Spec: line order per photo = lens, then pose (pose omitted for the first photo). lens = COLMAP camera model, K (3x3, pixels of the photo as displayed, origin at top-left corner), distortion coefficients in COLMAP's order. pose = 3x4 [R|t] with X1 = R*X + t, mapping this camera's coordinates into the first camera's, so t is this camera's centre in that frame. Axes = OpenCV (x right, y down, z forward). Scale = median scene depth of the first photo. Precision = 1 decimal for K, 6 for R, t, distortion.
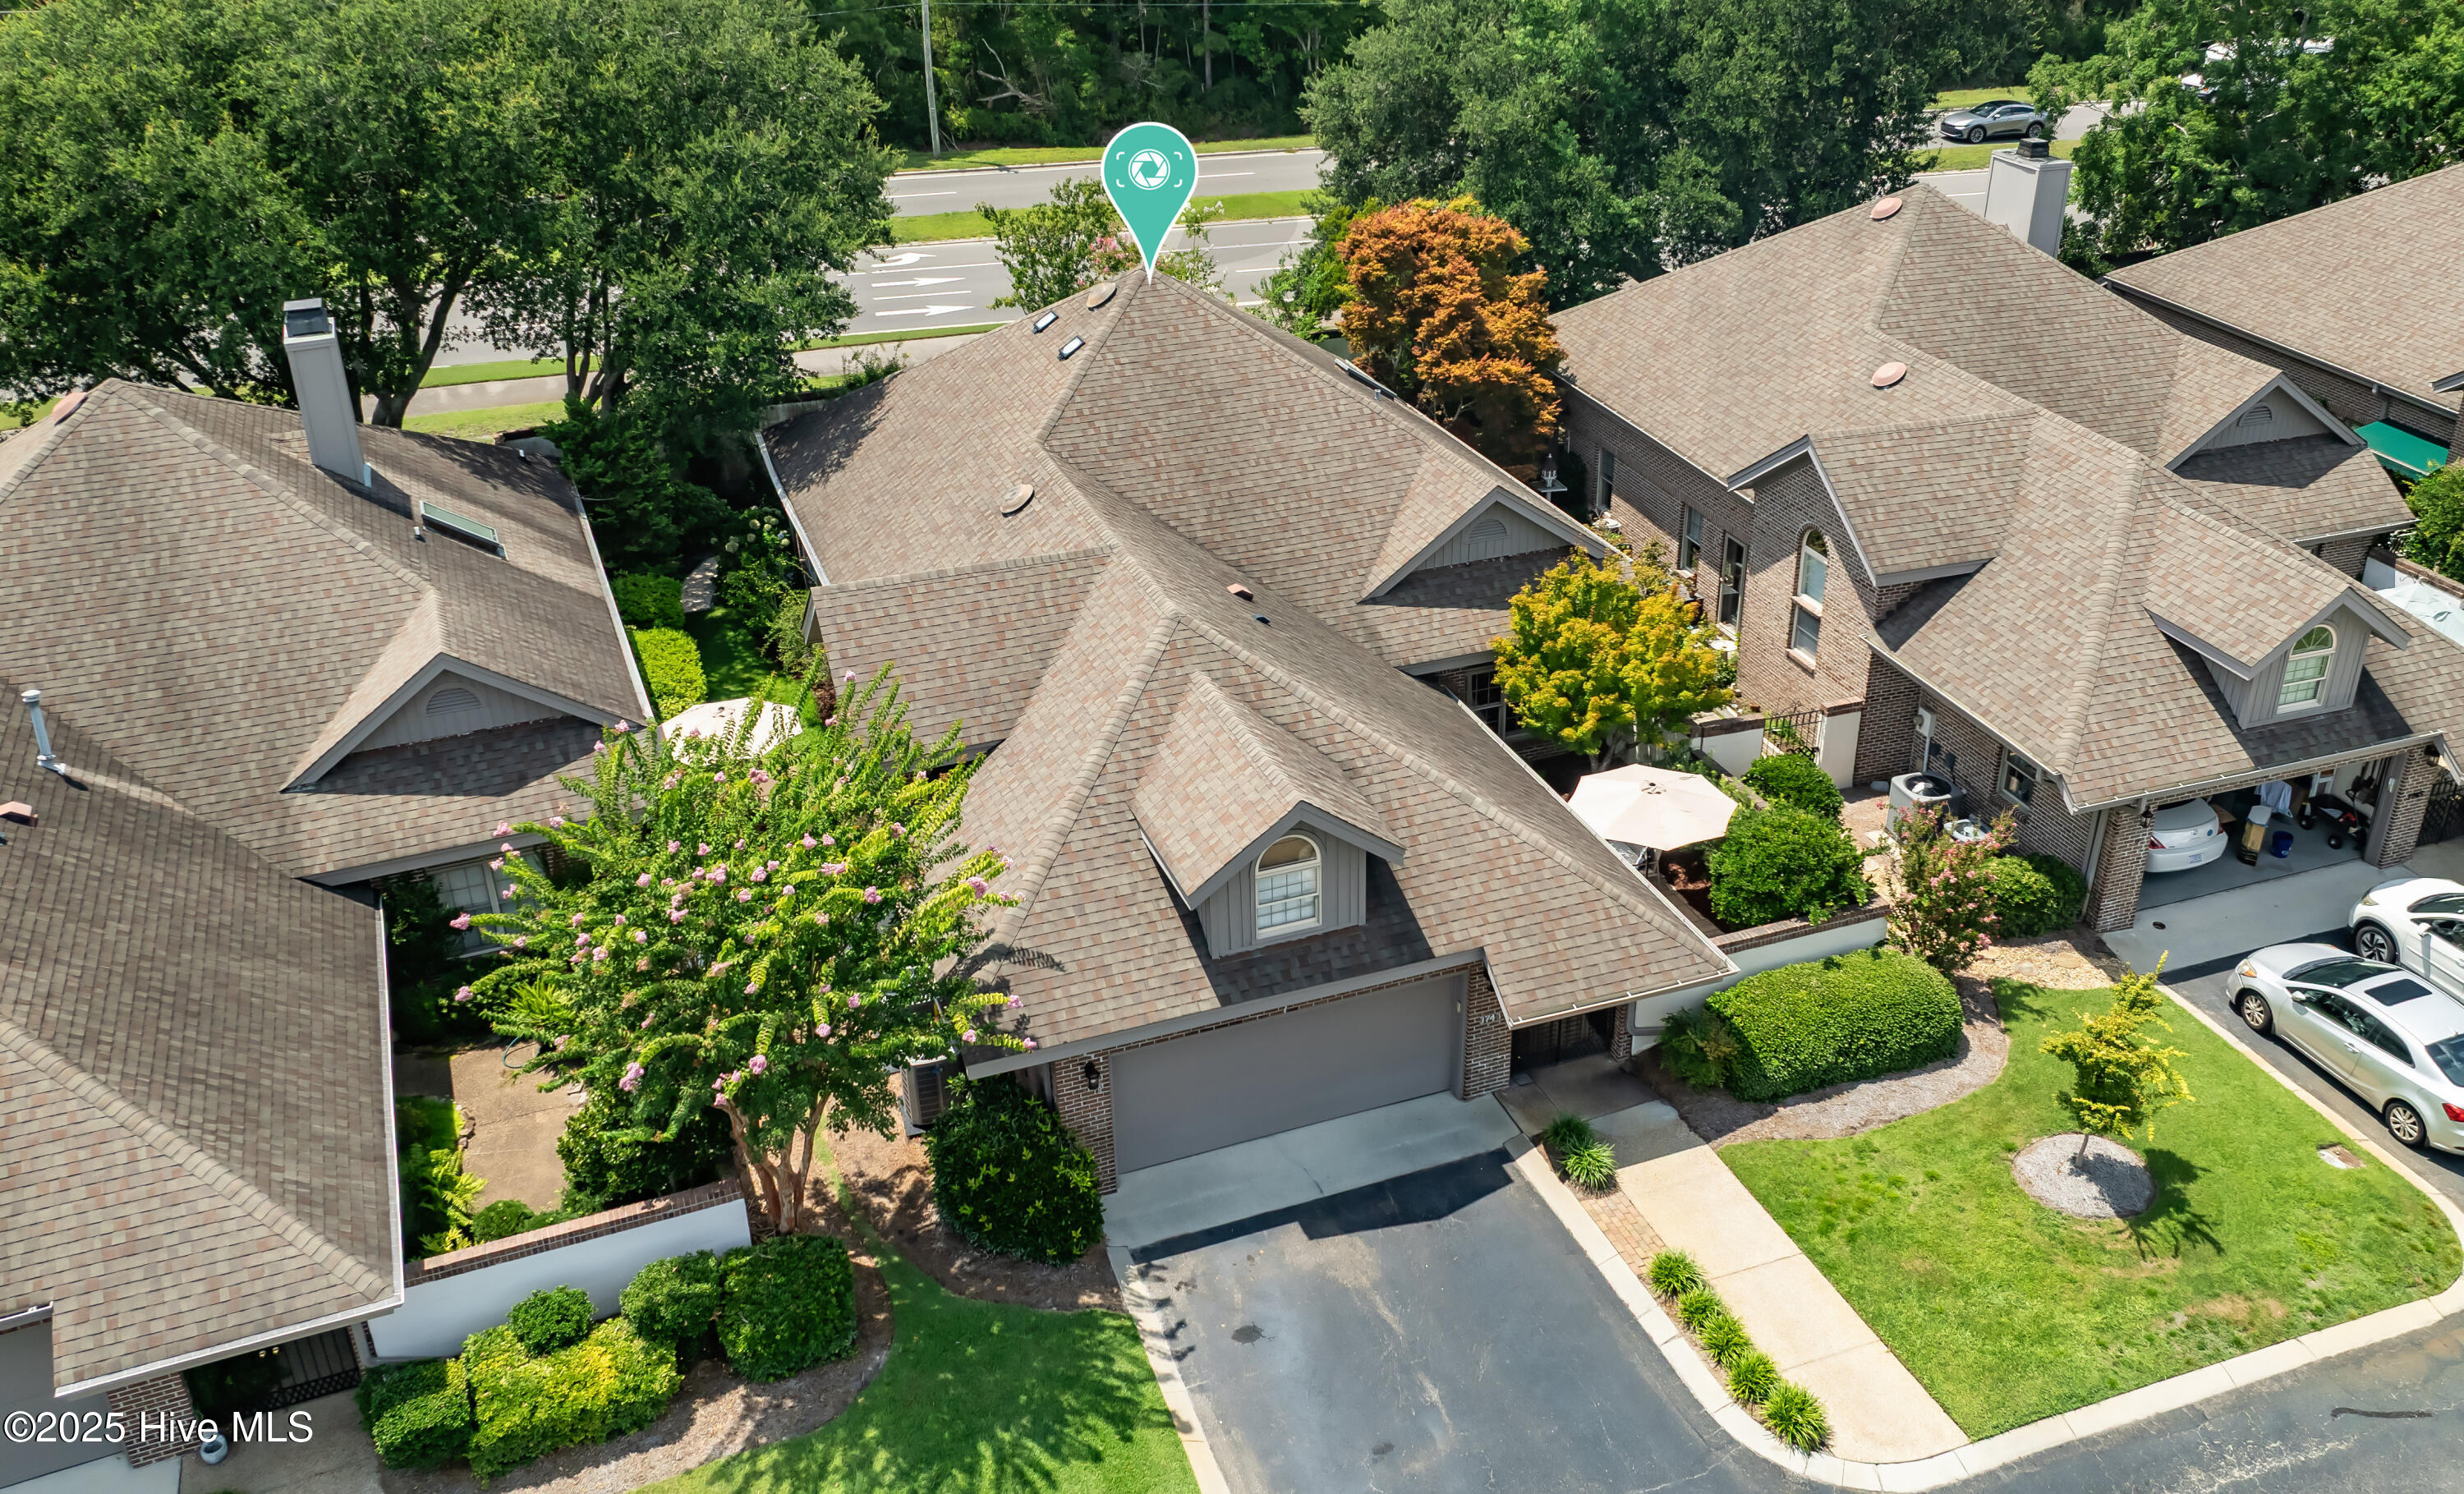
lens RADIAL K [[1976.9, 0, 1280.6], [0, 1976.9, 695.3], [0, 0, 1]] dist [-0.007303, -0.006049]
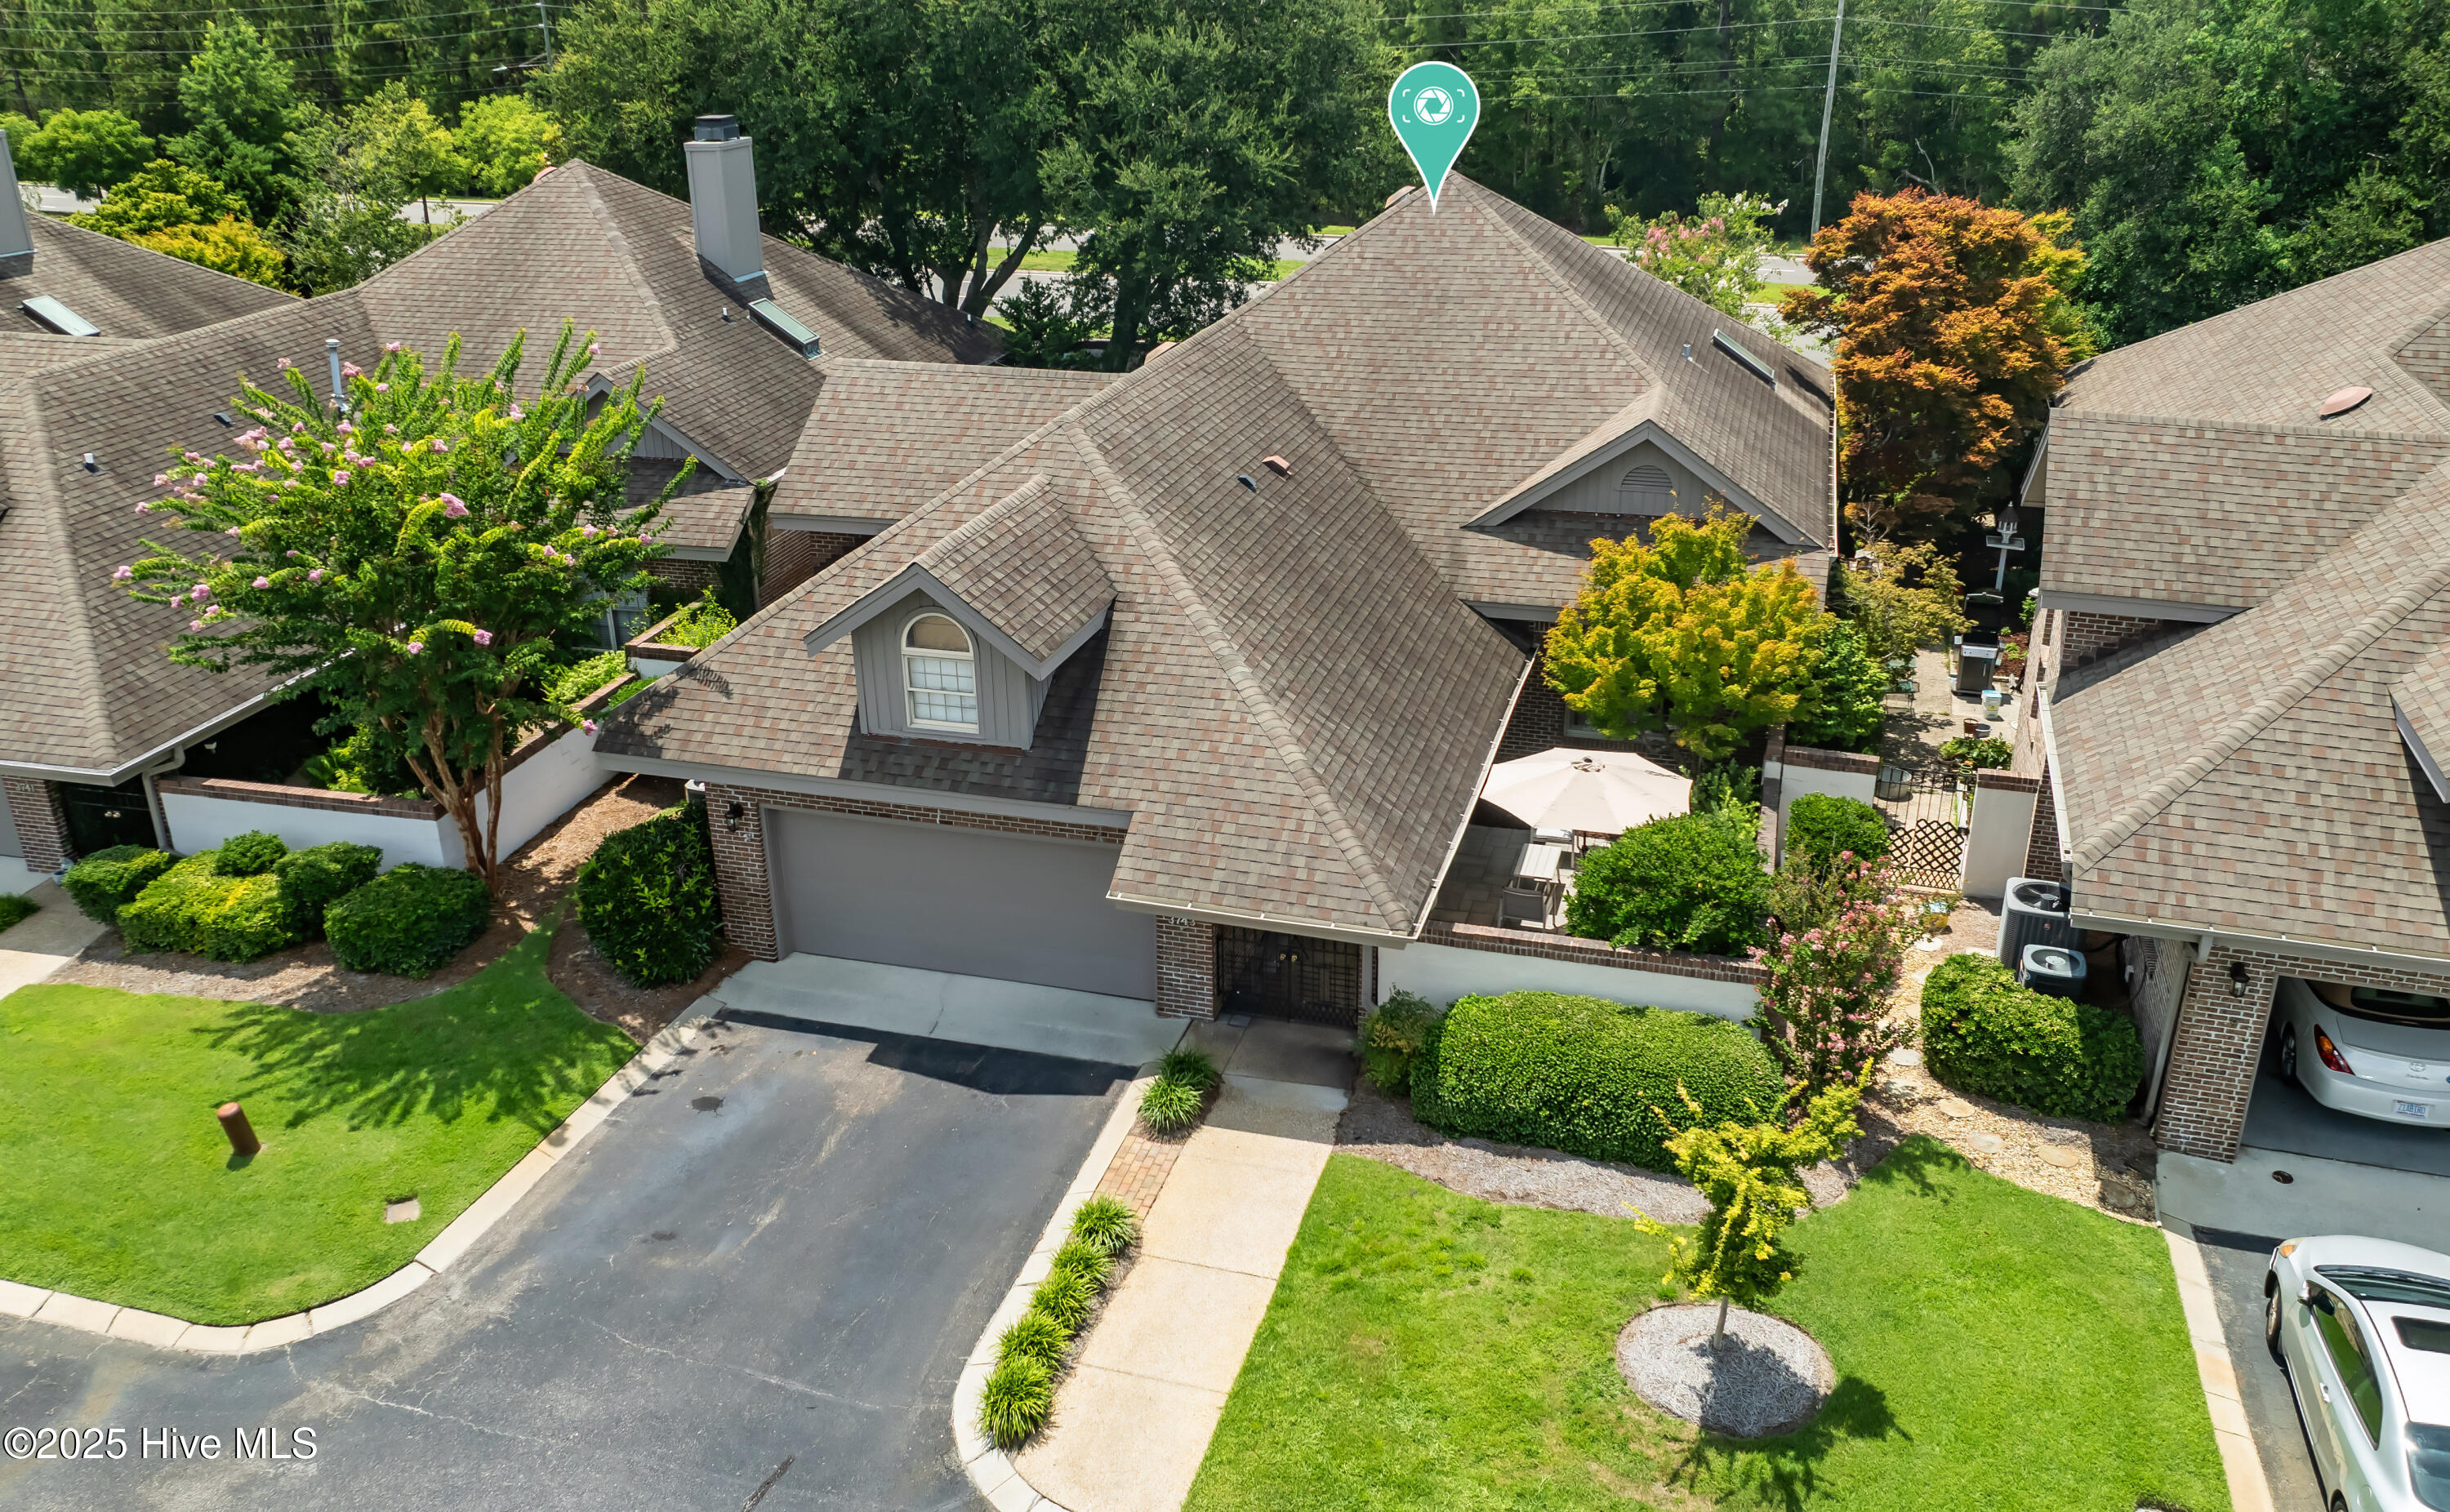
lens RADIAL K [[1876.5, 0, 1253.3], [0, 1876.5, 751.6], [0, 0, 1]] dist [-0.034467, 0.037948]
pose [[0.795774, 0.233312, -0.558846, 0.477934], [-0.265137, 0.963890, 0.024869, 0.056217], [0.544468, 0.128380, 0.828899, 0.293190]]
